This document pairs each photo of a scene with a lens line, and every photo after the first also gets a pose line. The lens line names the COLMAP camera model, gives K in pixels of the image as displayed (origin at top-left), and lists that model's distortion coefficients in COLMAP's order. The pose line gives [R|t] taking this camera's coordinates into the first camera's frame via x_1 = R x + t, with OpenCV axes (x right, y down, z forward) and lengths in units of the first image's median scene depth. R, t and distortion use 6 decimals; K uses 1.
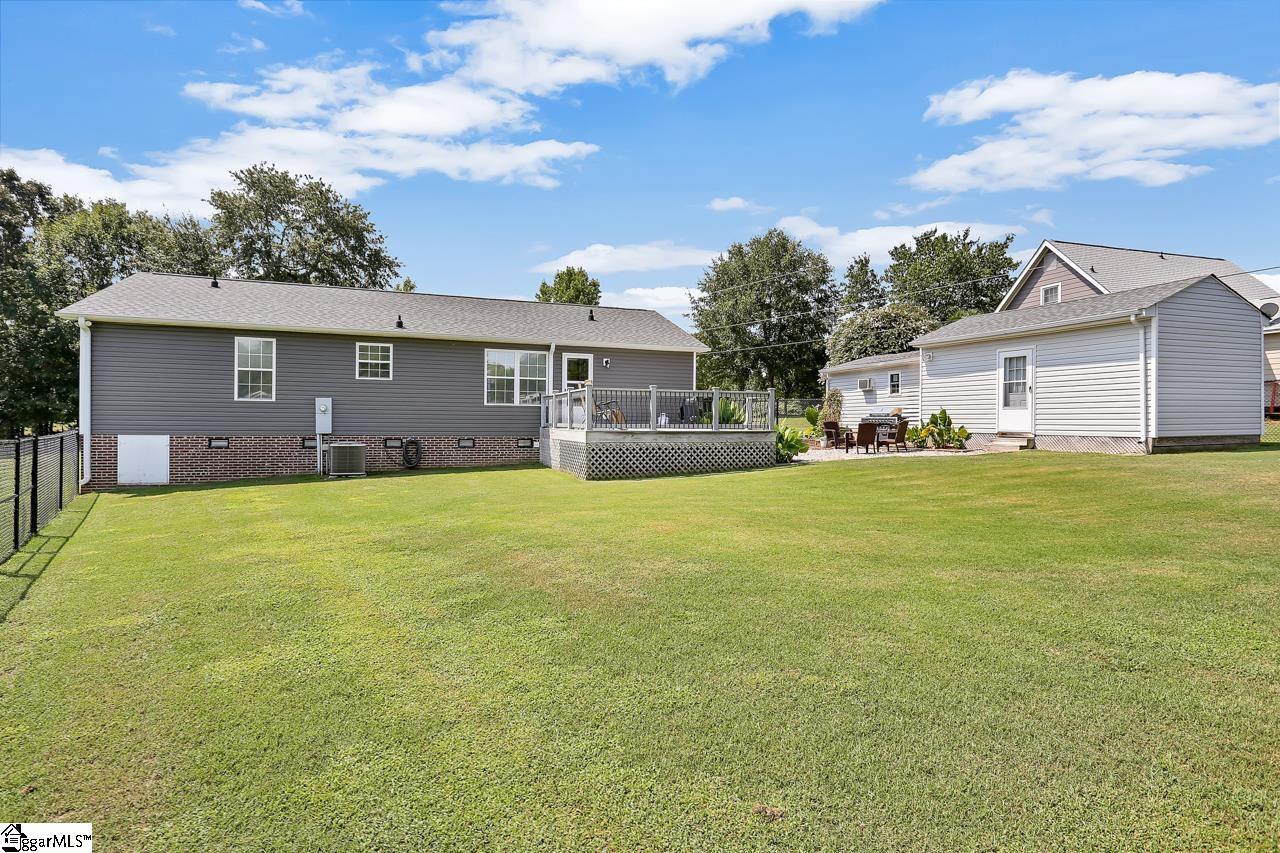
lens RADIAL K [[641.7, 0, 630.4], [0, 641.7, 422.6], [0, 0, 1]] dist [-0.000438, 0.000495]
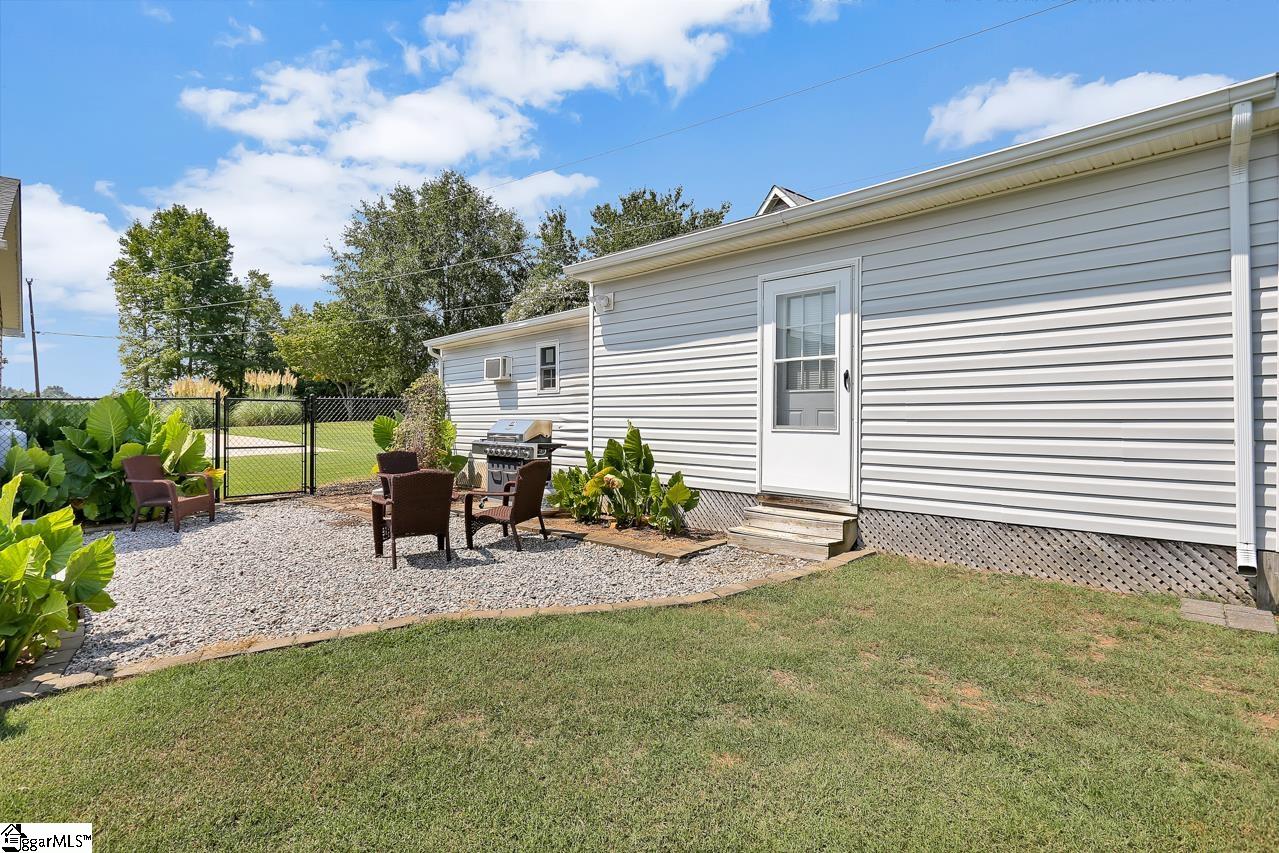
lens RADIAL K [[641.2, 0, 629.9], [0, 641.2, 422.6], [0, 0, 1]] dist [-0.000438, 0.000495]
pose [[0.916702, 0.001511, 0.399568, 0.278373], [-0.002270, 0.999996, 0.001426, -0.021118], [-0.399564, -0.002214, 0.916702, 0.543593]]
